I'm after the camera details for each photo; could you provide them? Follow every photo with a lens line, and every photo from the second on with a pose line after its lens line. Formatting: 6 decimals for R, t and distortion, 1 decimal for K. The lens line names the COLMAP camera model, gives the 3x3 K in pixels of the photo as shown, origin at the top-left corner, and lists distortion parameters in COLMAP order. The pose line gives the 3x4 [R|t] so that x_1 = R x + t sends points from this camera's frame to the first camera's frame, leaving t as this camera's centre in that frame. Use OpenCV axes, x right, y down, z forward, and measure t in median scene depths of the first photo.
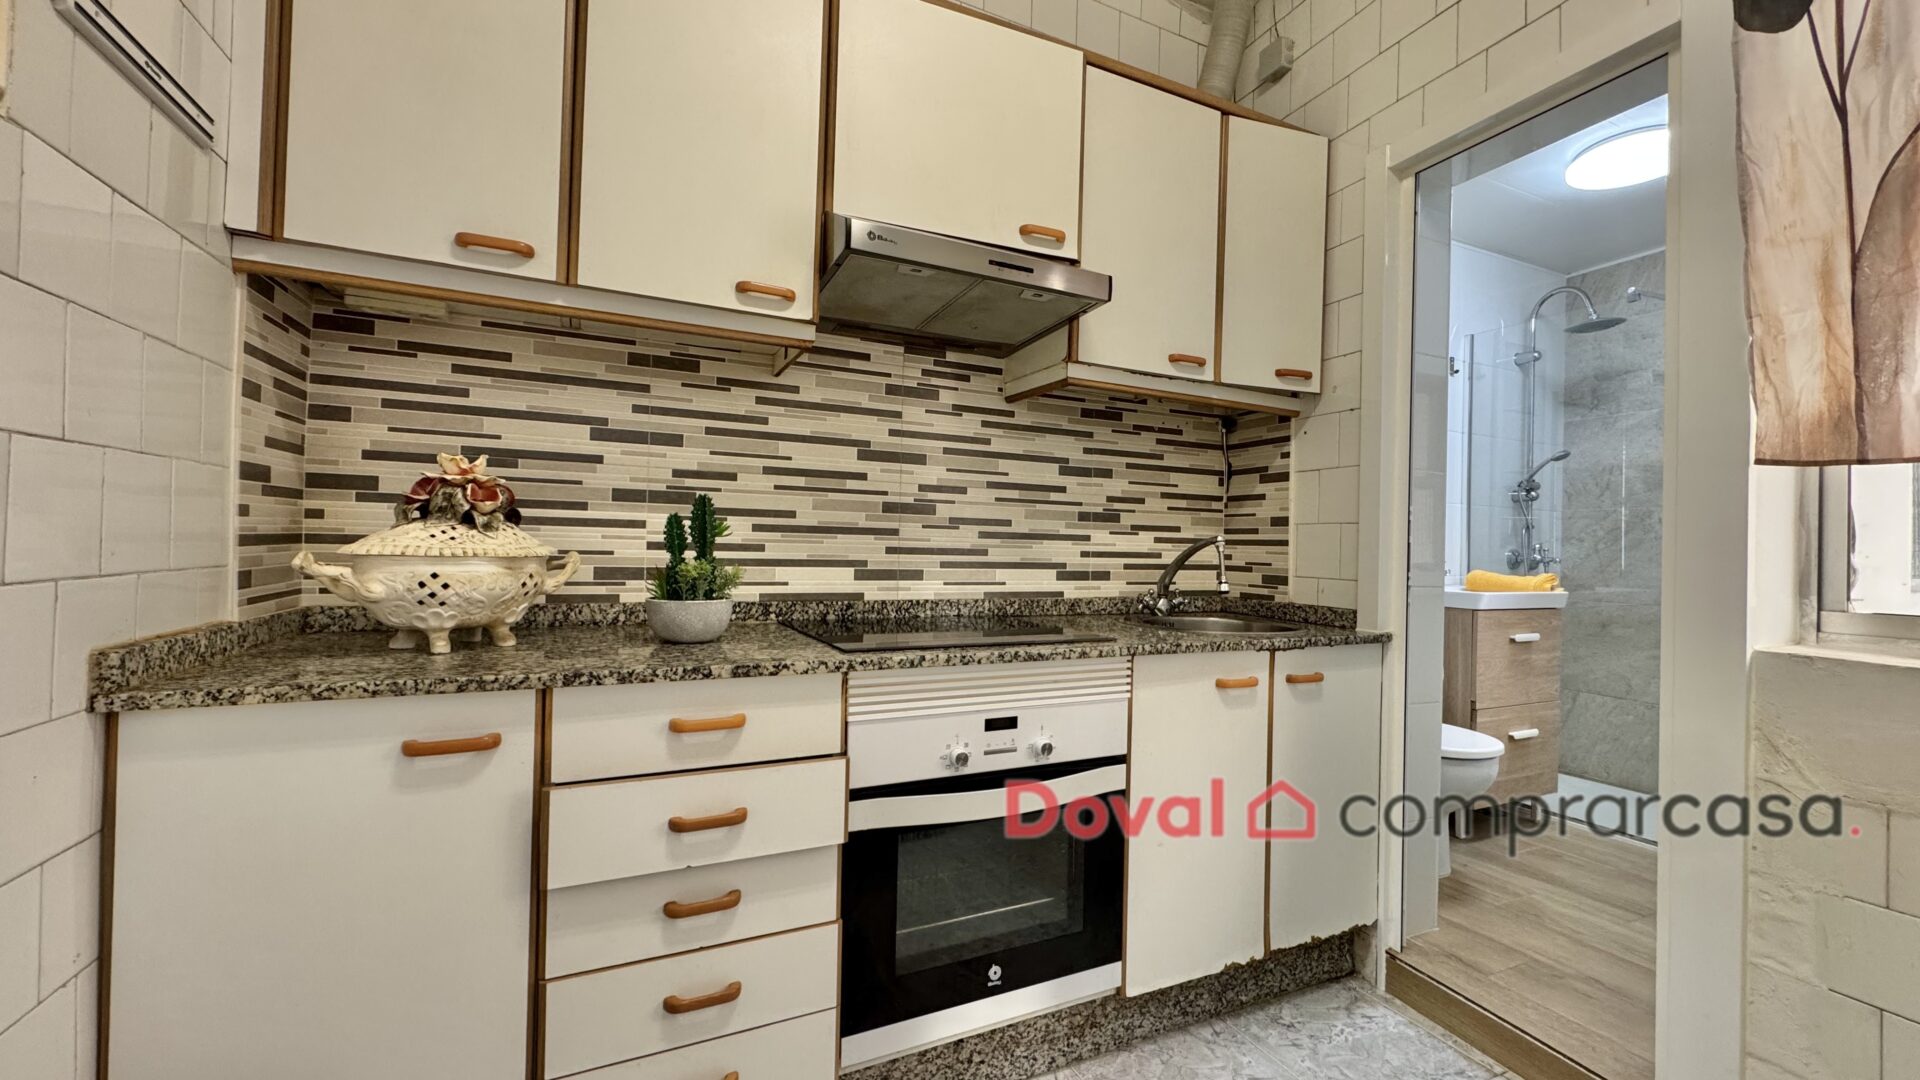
lens RADIAL K [[765.6, 0, 958.8], [0, 765.6, 541.4], [0, 0, 1]] dist [0.000309, -0.000131]
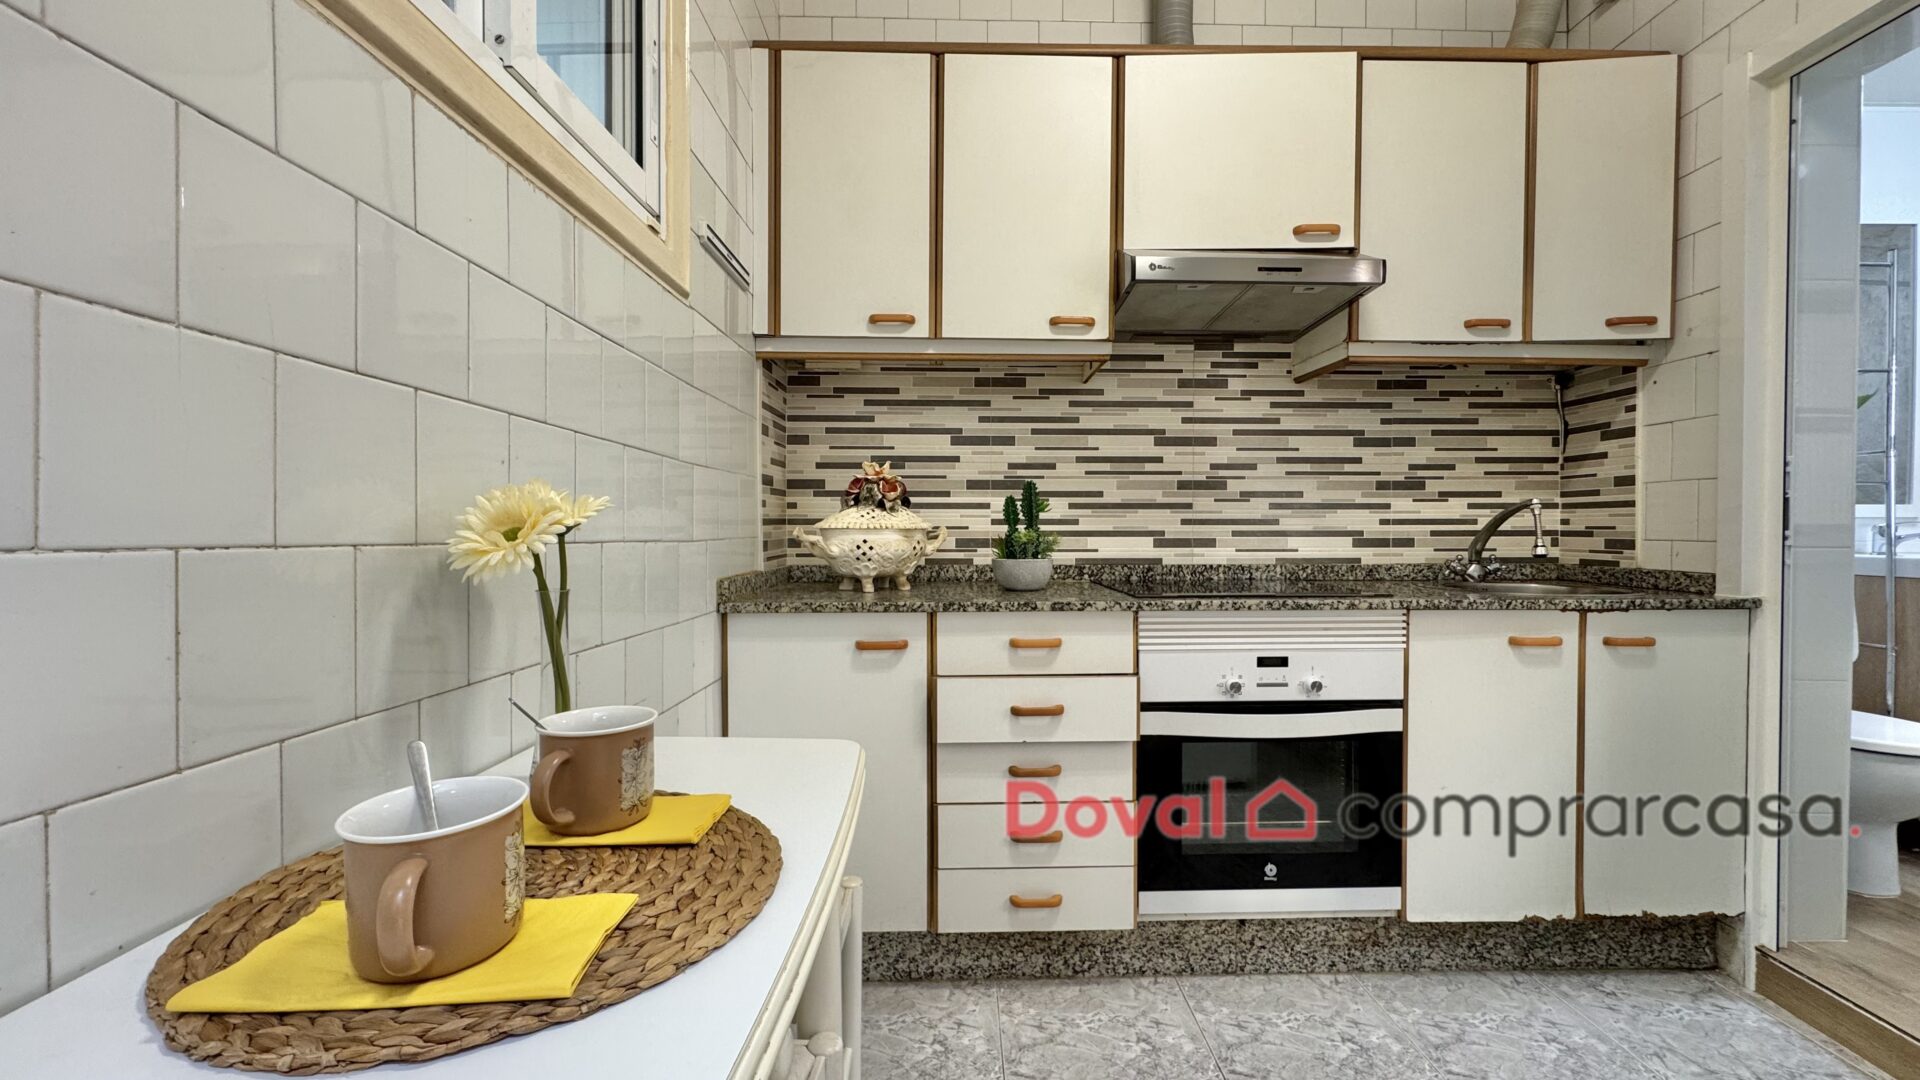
lens RADIAL K [[765.6, 0, 958.8], [0, 765.6, 541.4], [0, 0, 1]] dist [0.000309, -0.000131]
pose [[0.910520, -0.016593, -0.413131, 0.082378], [0.024084, 0.999626, 0.012930, 0.019127], [0.412762, -0.021722, 0.910580, -0.214426]]
